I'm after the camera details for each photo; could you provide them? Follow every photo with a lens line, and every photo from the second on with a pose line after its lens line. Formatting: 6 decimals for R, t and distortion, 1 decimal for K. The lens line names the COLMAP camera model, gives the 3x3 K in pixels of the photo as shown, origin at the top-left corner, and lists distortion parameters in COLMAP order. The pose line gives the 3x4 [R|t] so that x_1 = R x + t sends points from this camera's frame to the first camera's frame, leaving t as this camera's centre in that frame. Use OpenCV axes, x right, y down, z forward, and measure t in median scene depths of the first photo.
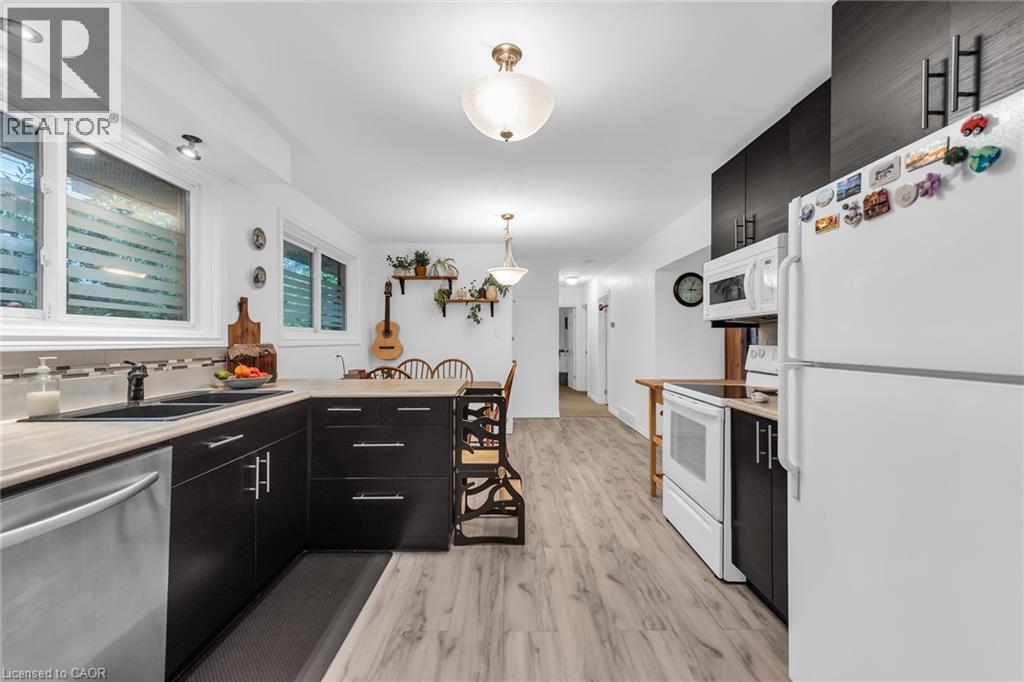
lens RADIAL K [[404.6, 0, 512.0], [0, 404.6, 341.0], [0, 0, 1]] dist [0.000375, -0.000183]
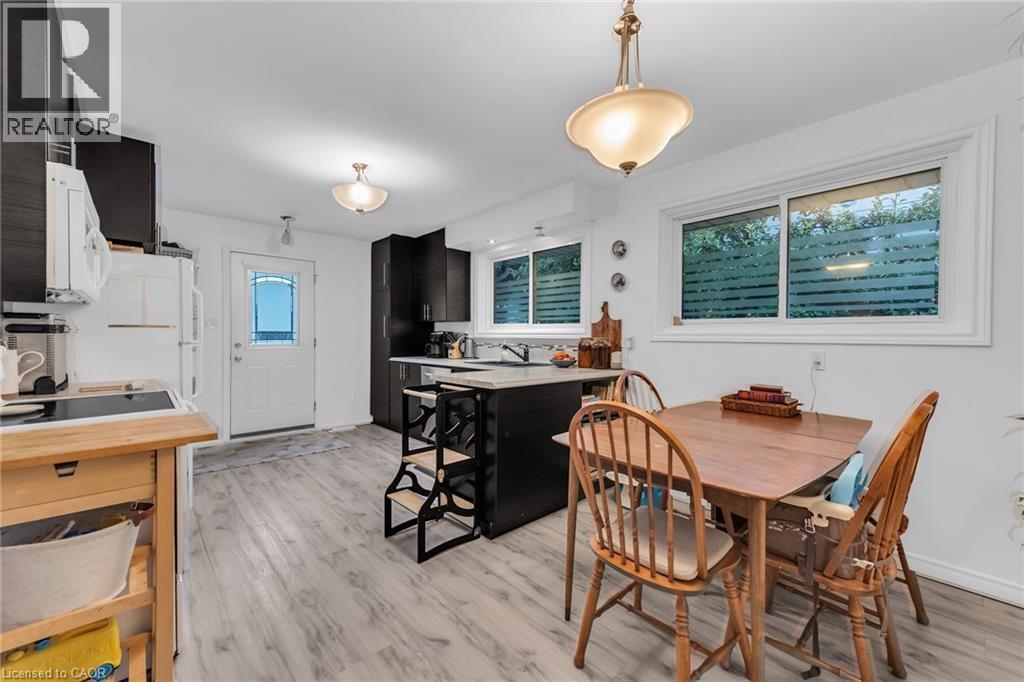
lens RADIAL K [[404.6, 0, 512.0], [0, 404.6, 341.0], [0, 0, 1]] dist [0.000375, -0.000183]
pose [[-0.746983, 0.000514, -0.664843, 0.410357], [-0.009121, 0.999898, 0.011021, 0.006698], [0.664781, 0.014297, -0.746902, 1.712863]]
